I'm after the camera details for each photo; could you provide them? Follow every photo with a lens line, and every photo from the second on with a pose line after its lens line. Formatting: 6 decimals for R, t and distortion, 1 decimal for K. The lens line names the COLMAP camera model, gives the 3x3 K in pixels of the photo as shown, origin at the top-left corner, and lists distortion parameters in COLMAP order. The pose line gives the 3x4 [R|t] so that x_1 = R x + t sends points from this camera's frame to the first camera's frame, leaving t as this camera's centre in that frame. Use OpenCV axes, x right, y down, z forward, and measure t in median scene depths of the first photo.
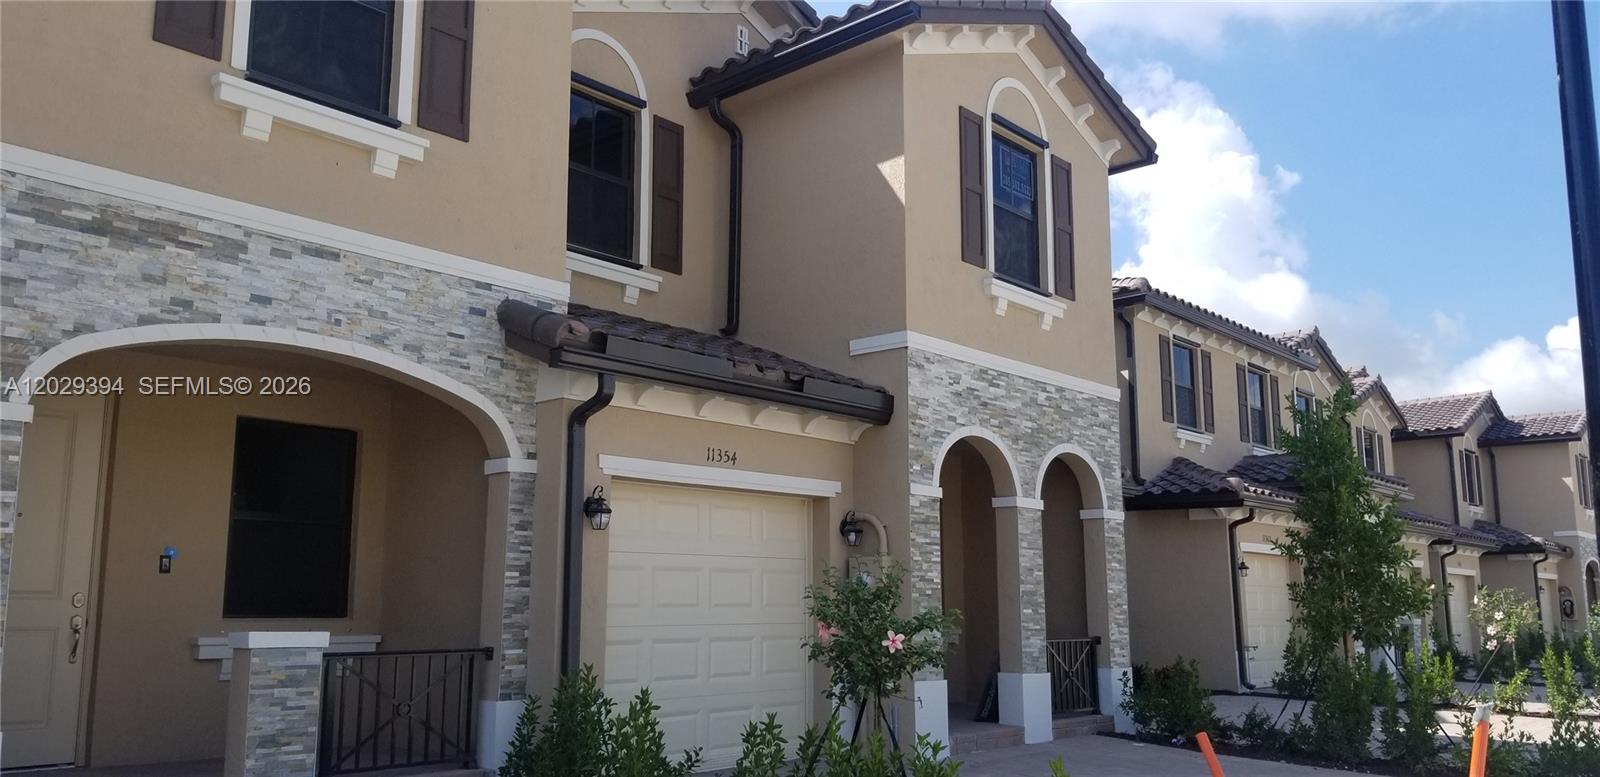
lens RADIAL K [[1206.2, 0, 846.7], [0, 1206.2, 391.5], [0, 0, 1]] dist [0.140888, -0.204320]
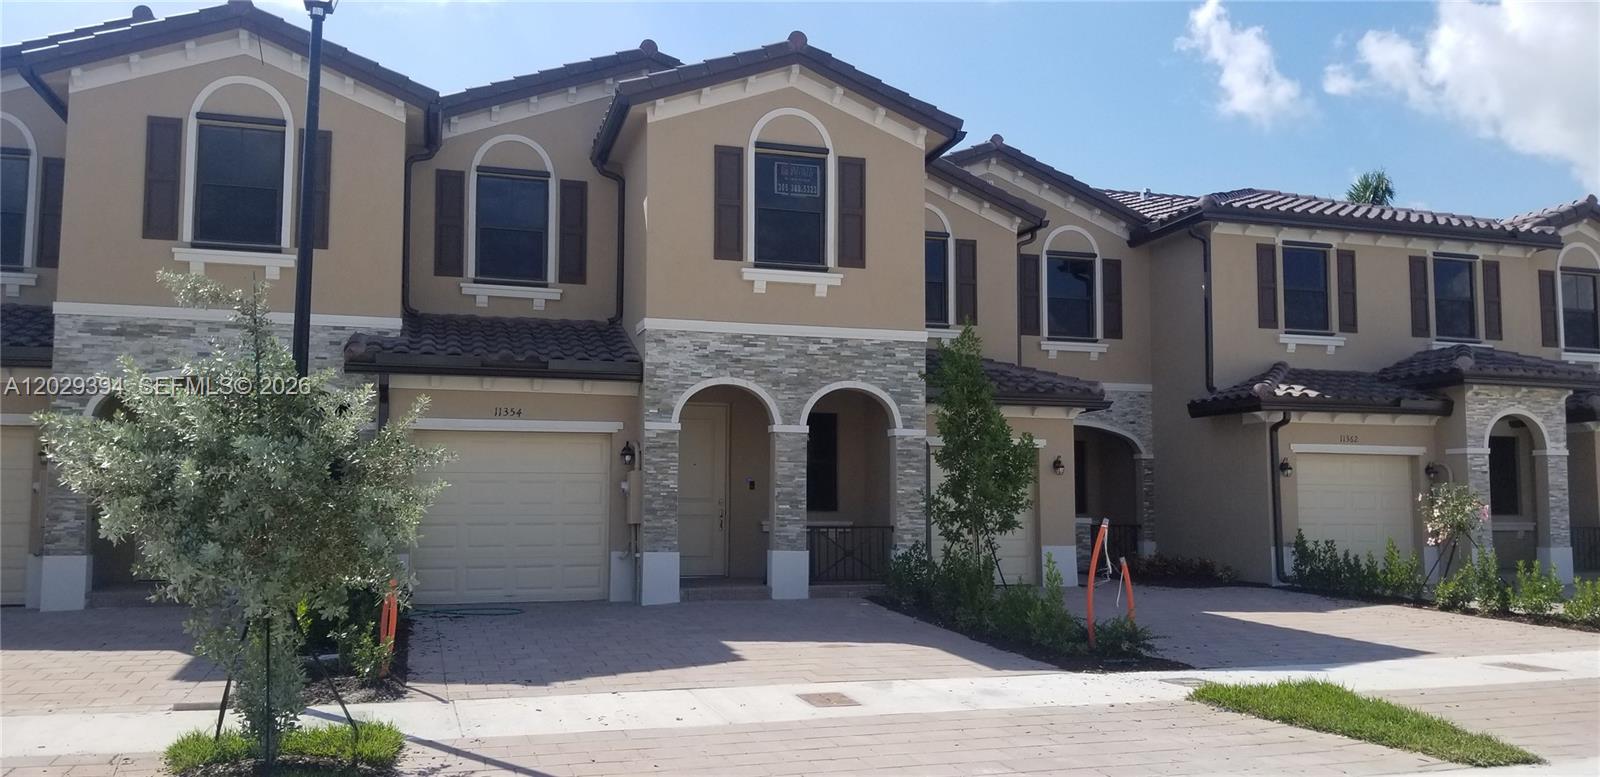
lens RADIAL K [[1206.2, 0, 846.7], [0, 1206.2, 391.5], [0, 0, 1]] dist [0.140888, -0.204320]
pose [[0.849383, -0.046660, -0.525711, 0.932951], [0.088986, 0.994485, 0.055507, -0.019622], [0.520222, -0.093928, 0.848850, -0.118871]]
